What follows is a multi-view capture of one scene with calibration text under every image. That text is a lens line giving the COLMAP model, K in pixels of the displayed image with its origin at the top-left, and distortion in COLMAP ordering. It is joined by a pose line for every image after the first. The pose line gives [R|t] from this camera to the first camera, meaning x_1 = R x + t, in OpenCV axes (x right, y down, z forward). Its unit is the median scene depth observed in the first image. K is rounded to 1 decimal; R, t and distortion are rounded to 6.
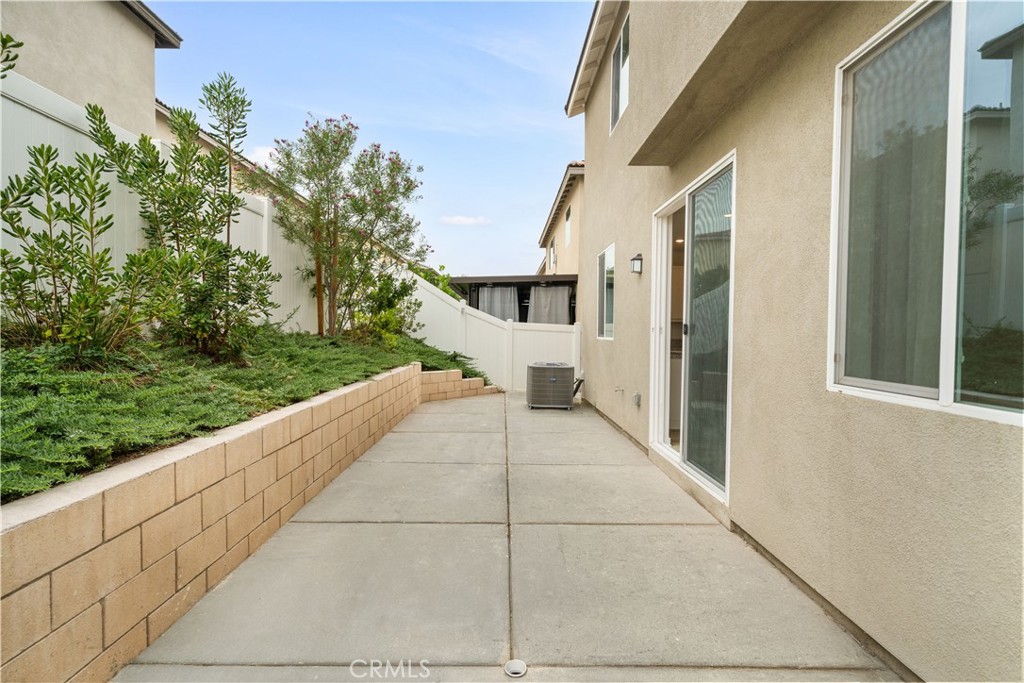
lens RADIAL K [[466.7, 0, 516.4], [0, 466.7, 343.3], [0, 0, 1]] dist [0.004457, 0.000453]
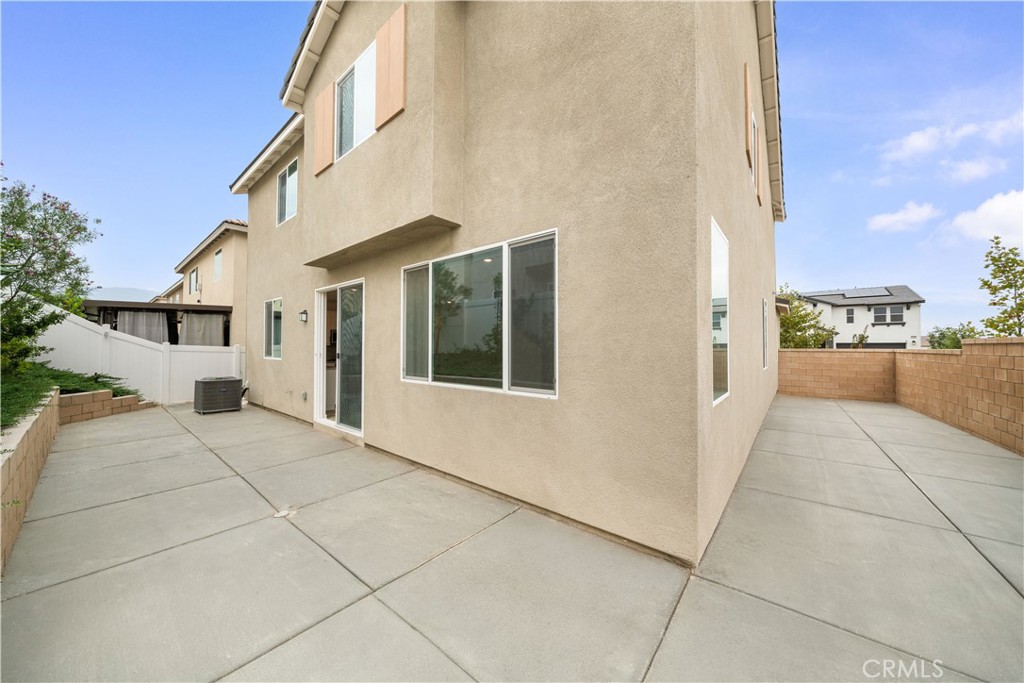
lens RADIAL K [[351.2, 0, 502.4], [0, 351.2, 341.8], [0, 0, 1]] dist [-0.001007, 0.000070]
pose [[0.649654, 0.003586, 0.760222, -0.166276], [0.017796, 0.999643, -0.019923, -0.025479], [-0.760022, 0.026472, 0.649358, -0.258644]]
